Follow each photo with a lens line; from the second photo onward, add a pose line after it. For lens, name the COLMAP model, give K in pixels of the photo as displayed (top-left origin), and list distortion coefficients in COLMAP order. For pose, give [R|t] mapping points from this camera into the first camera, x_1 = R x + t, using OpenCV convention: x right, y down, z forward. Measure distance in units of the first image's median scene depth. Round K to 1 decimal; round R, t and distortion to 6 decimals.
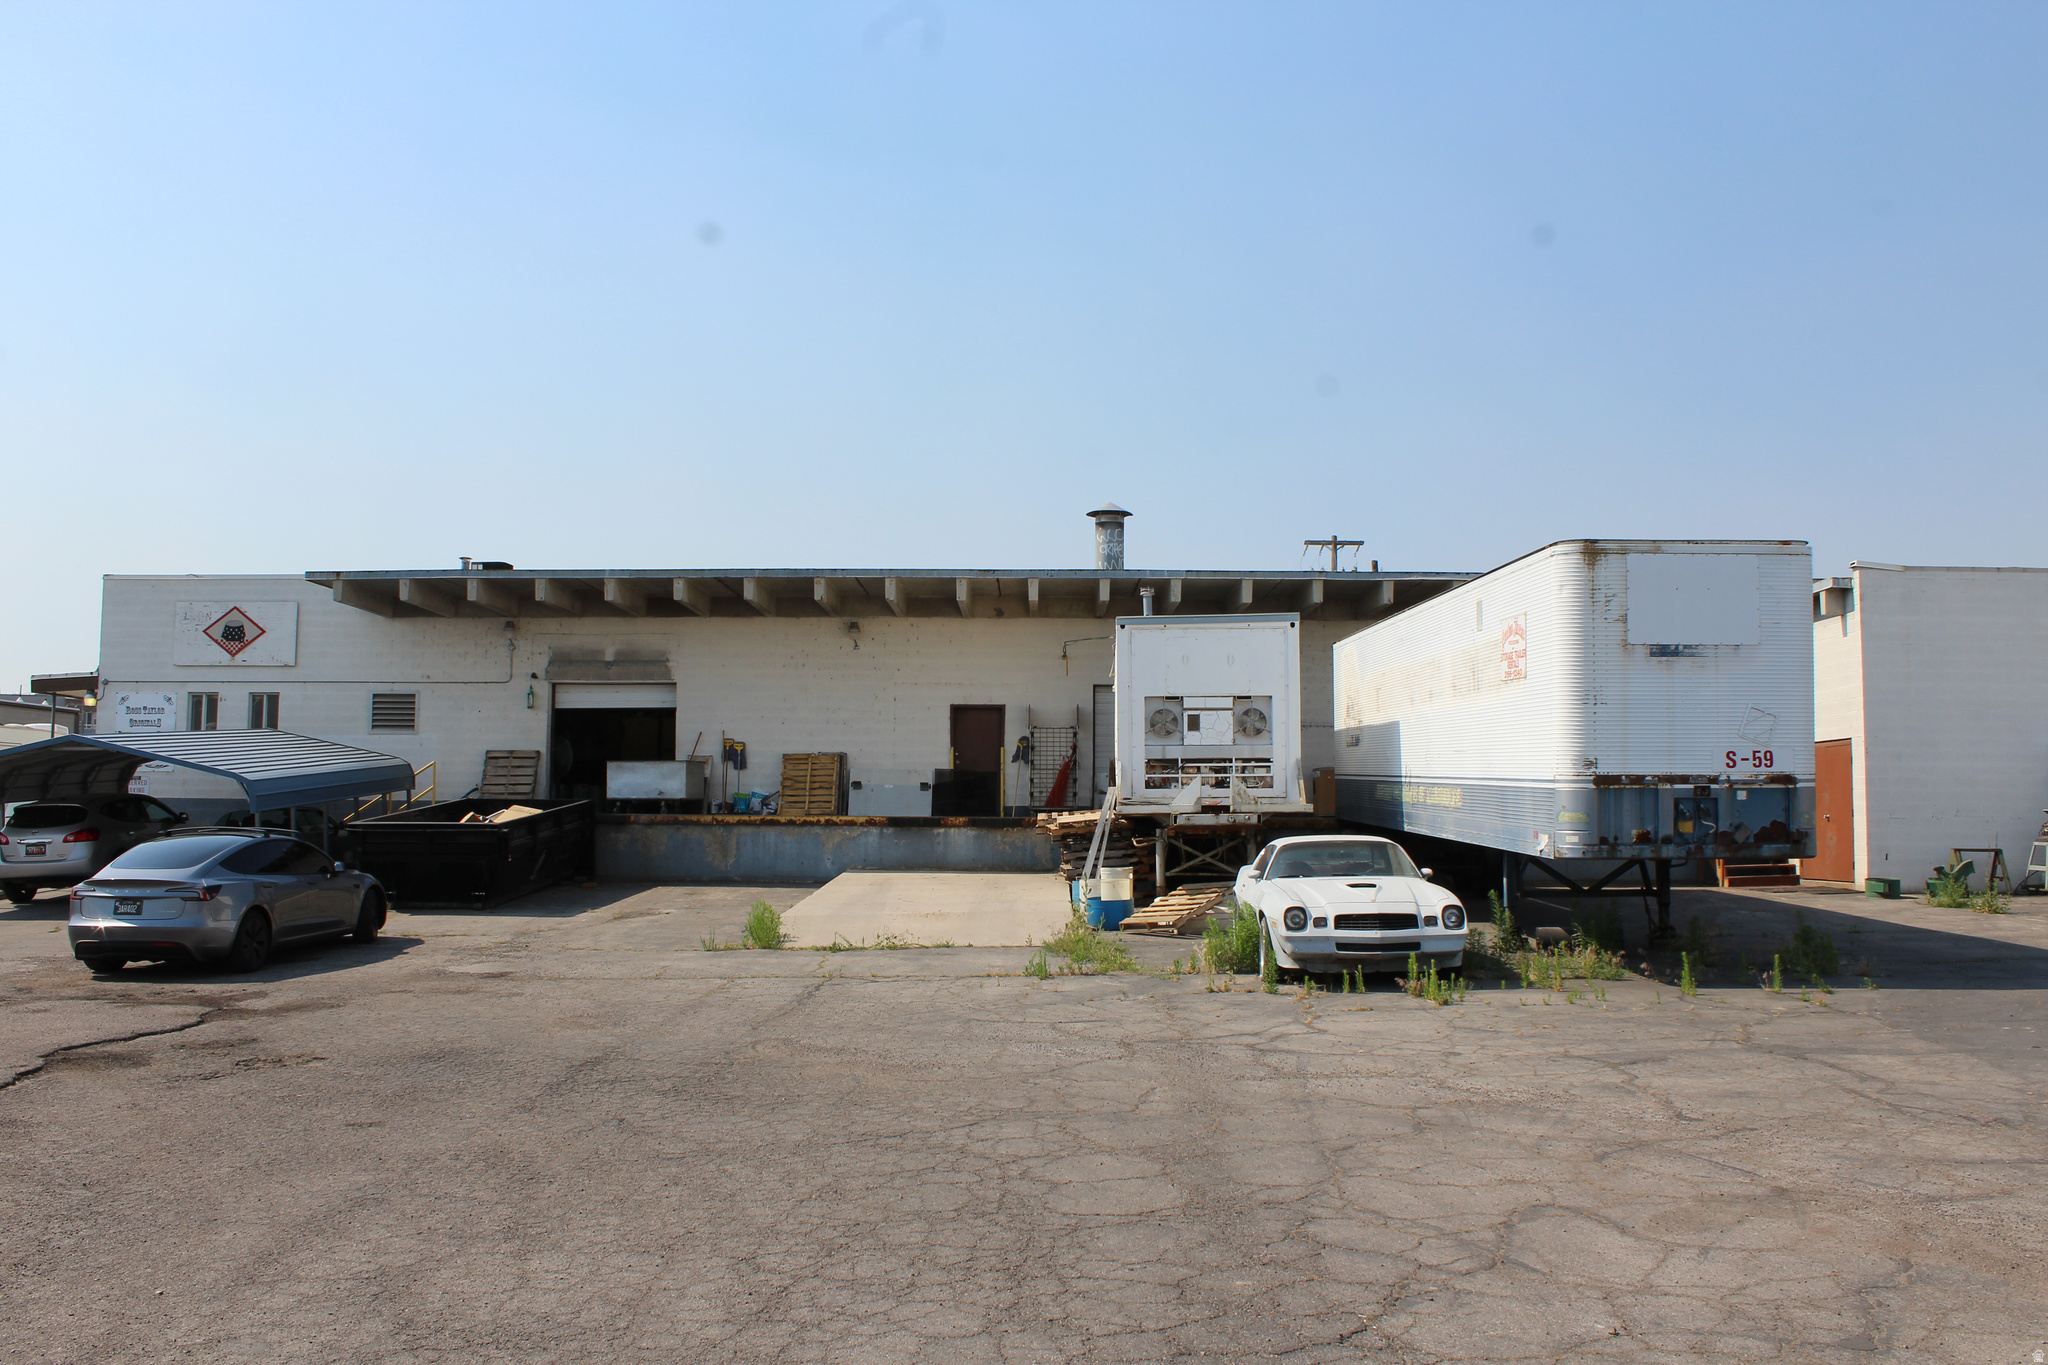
lens RADIAL K [[2112.2, 0, 1024.0], [0, 2112.2, 682.5], [0, 0, 1]] dist [-0.001874, -0.004622]
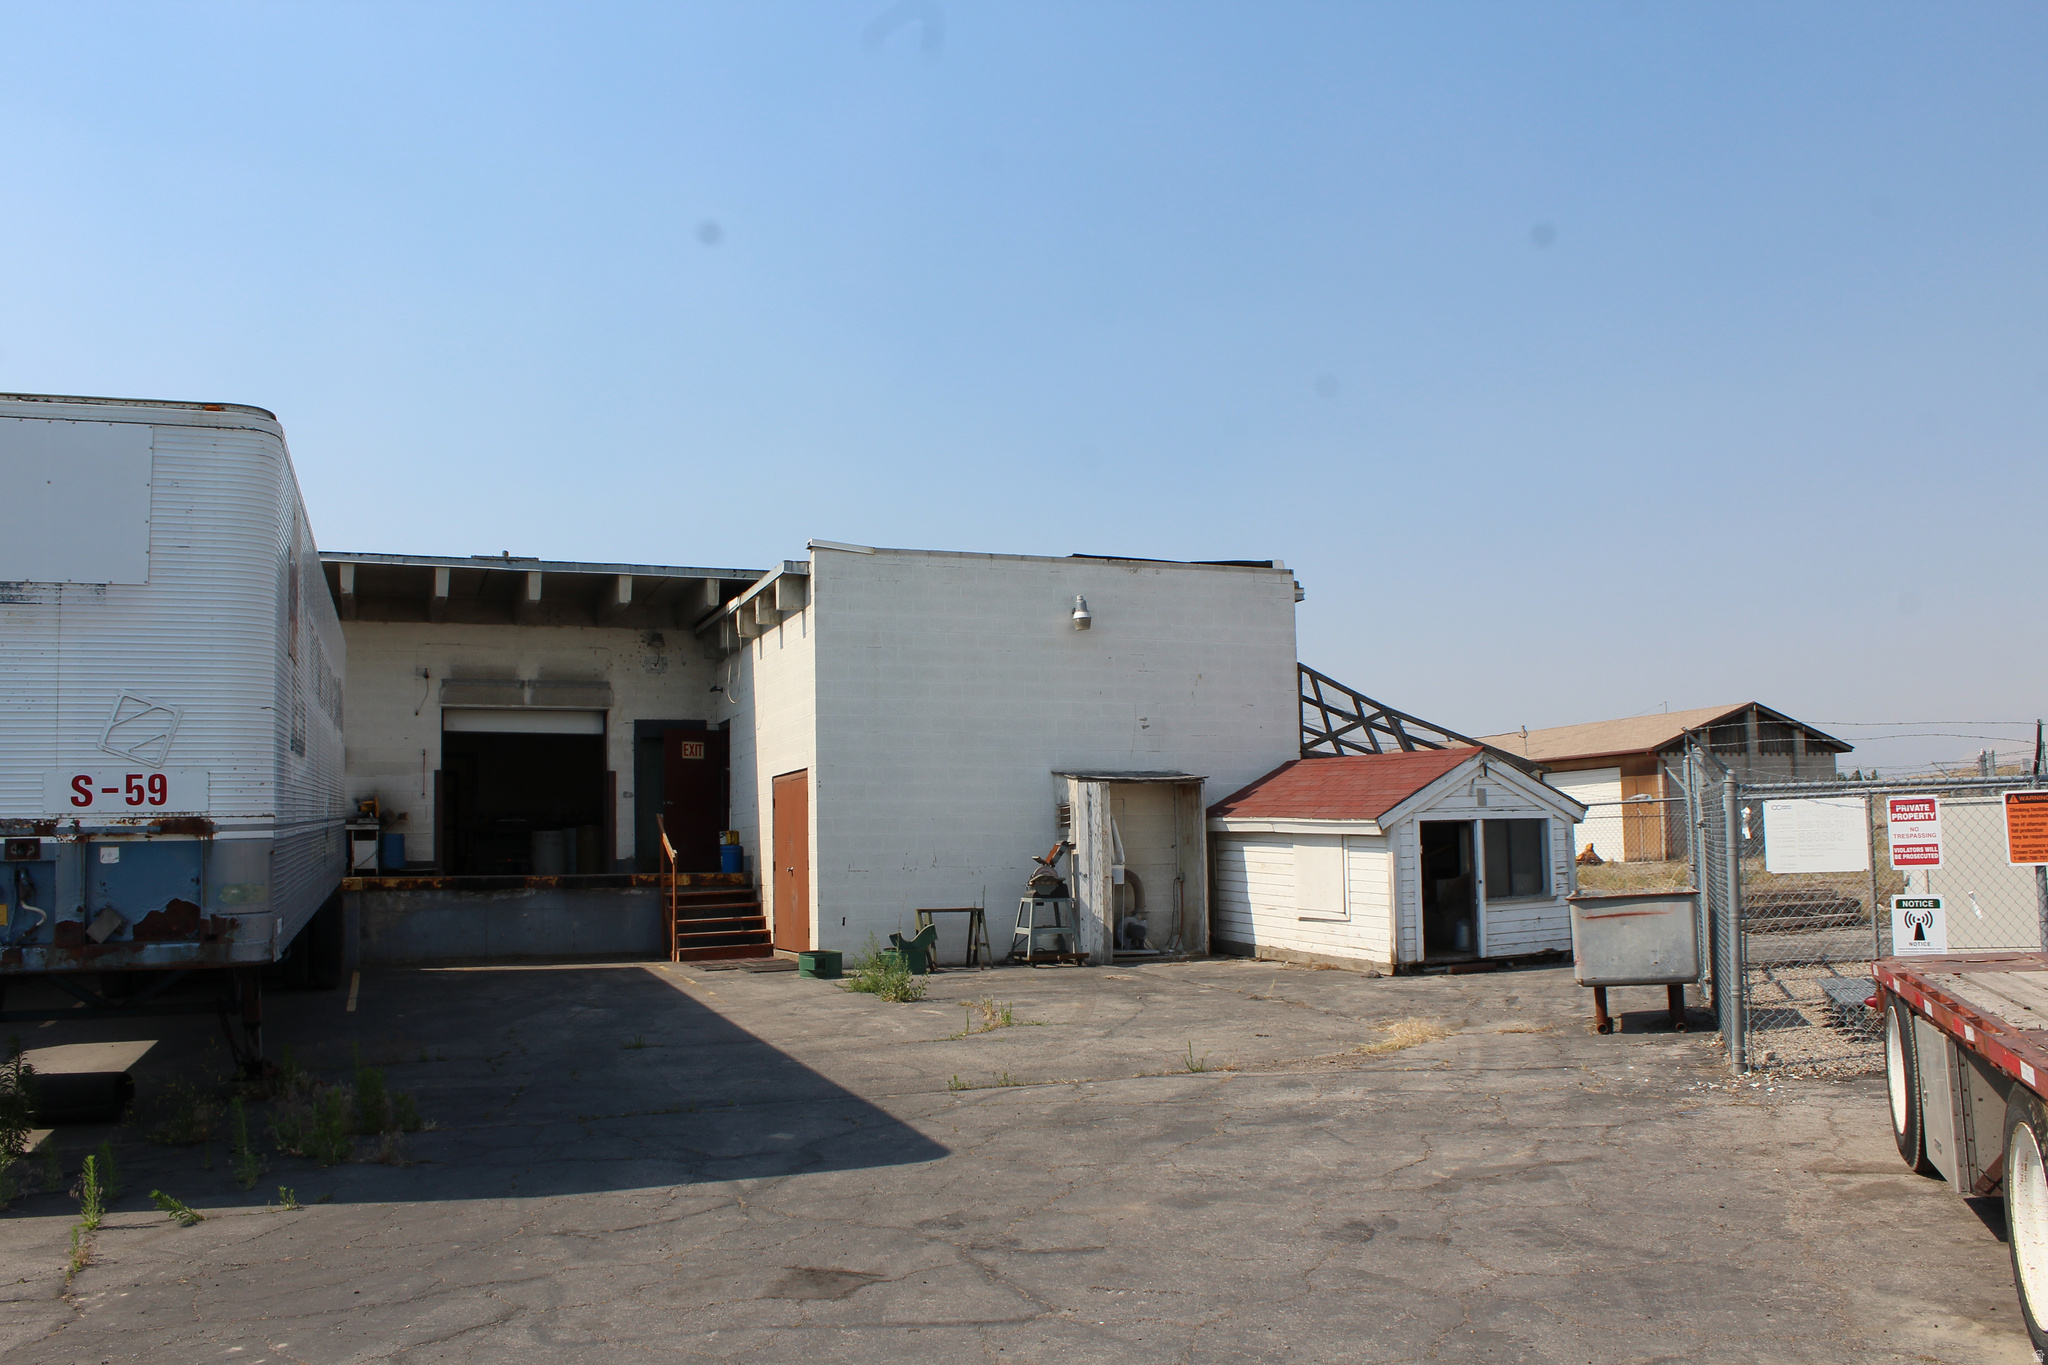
lens RADIAL K [[2112.2, 0, 1024.0], [0, 2112.2, 682.5], [0, 0, 1]] dist [-0.001874, -0.004622]
pose [[0.955601, 0.010177, 0.294487, 0.406293], [-0.004106, 0.999766, -0.021225, 0.018836], [-0.294634, 0.019074, 0.955420, 0.399401]]
